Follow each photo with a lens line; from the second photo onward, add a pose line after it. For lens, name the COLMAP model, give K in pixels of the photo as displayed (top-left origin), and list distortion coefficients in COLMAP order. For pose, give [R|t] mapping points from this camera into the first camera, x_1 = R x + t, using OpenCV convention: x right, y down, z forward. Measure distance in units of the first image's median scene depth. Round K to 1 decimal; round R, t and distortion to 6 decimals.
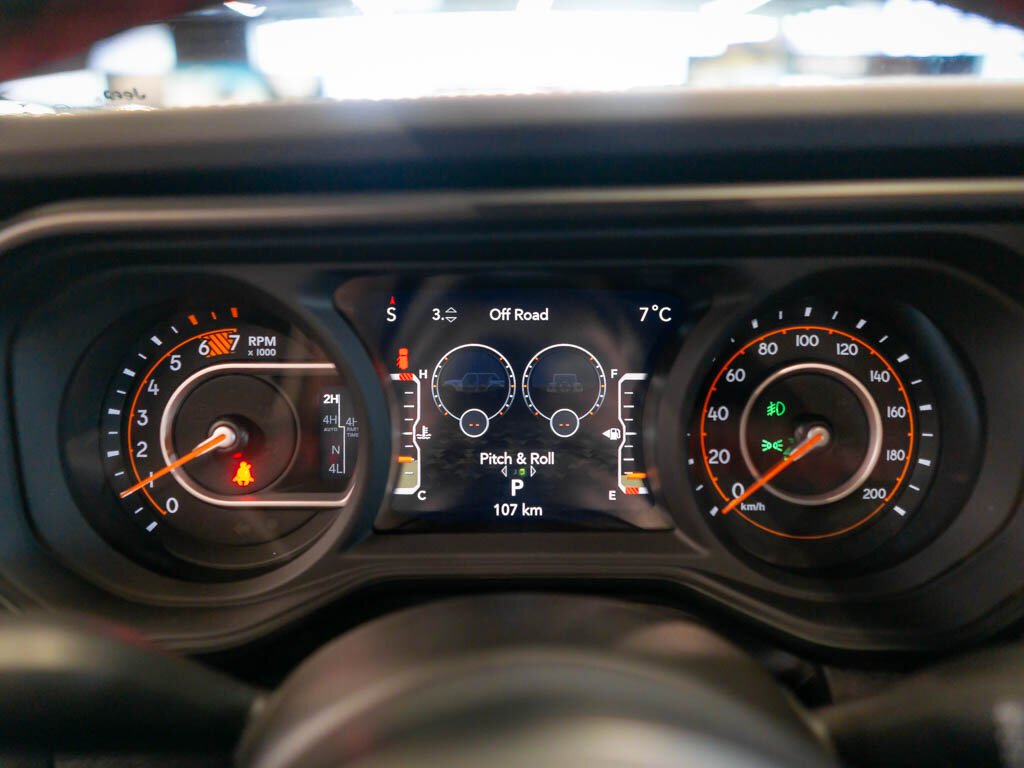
lens RADIAL K [[805.8, 0, 517.4], [0, 805.8, 383.8], [0, 0, 1]] dist [-0.003813, -0.005036]
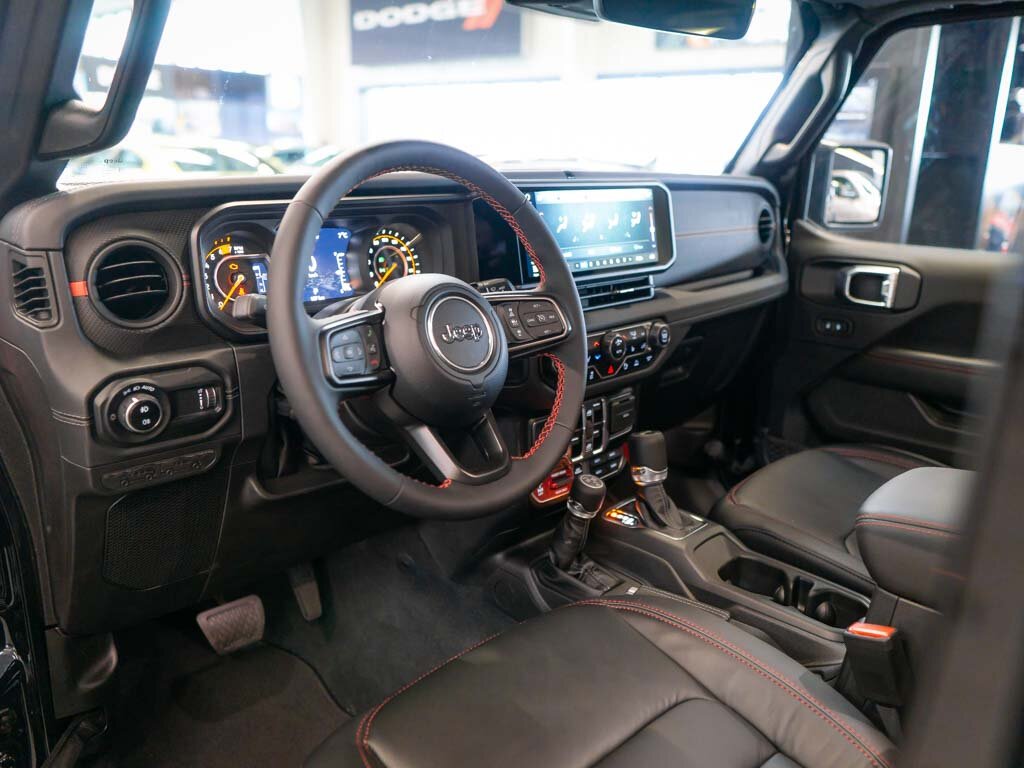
lens RADIAL K [[802.2, 0, 528.3], [0, 802.2, 382.7], [0, 0, 1]] dist [-0.005876, -0.003349]
pose [[0.692525, -0.170468, 0.700963, -1.763832], [0.173199, 0.982548, 0.067833, 0.429225], [-0.700294, 0.074430, 0.709964, -1.870285]]
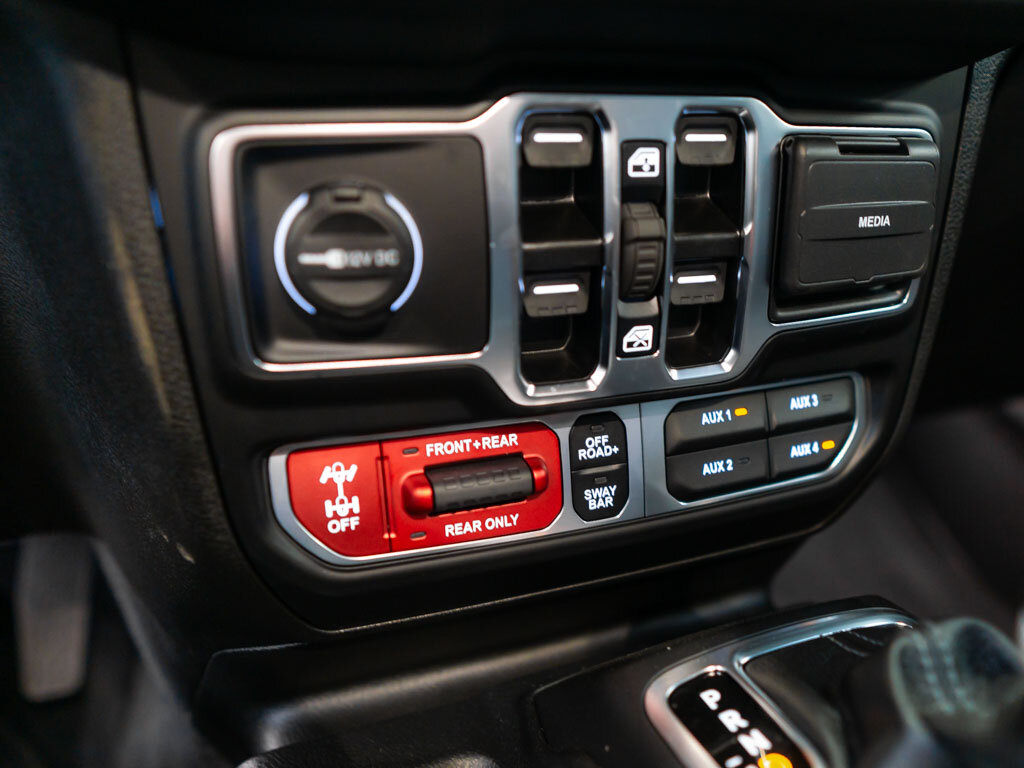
lens RADIAL K [[862.2, 0, 547.8], [0, 862.2, 383.2], [0, 0, 1]] dist [0.001757, 0.000928]
pose [[0.923523, -0.104396, 0.369062, 0.906448], [0.081501, 0.993684, 0.077138, 1.065895], [-0.374784, -0.041159, 0.926198, 0.094001]]
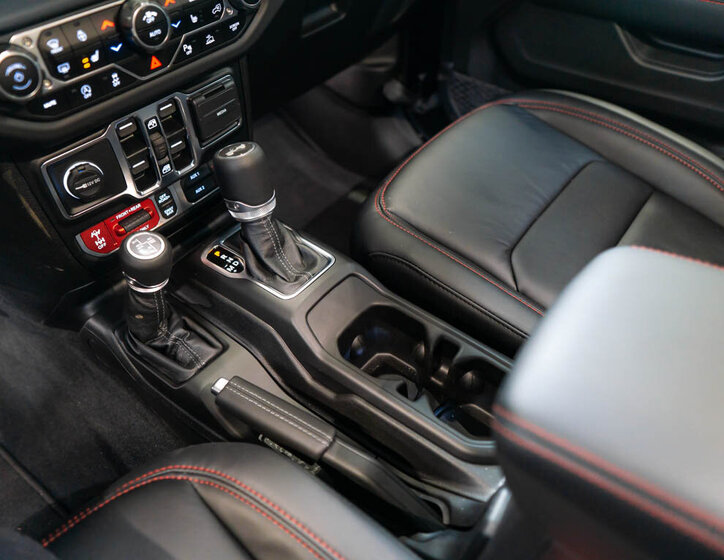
lens RADIAL K [[582.6, 0, 362.0], [0, 582.6, 280.0], [0, 0, 1]] dist [-0.003573, -0.001962]
pose [[0.618035, -0.547867, 0.563803, 0.339594], [0.225621, 0.810611, 0.540375, 0.423441], [-0.753079, -0.206766, 0.624596, -1.080135]]
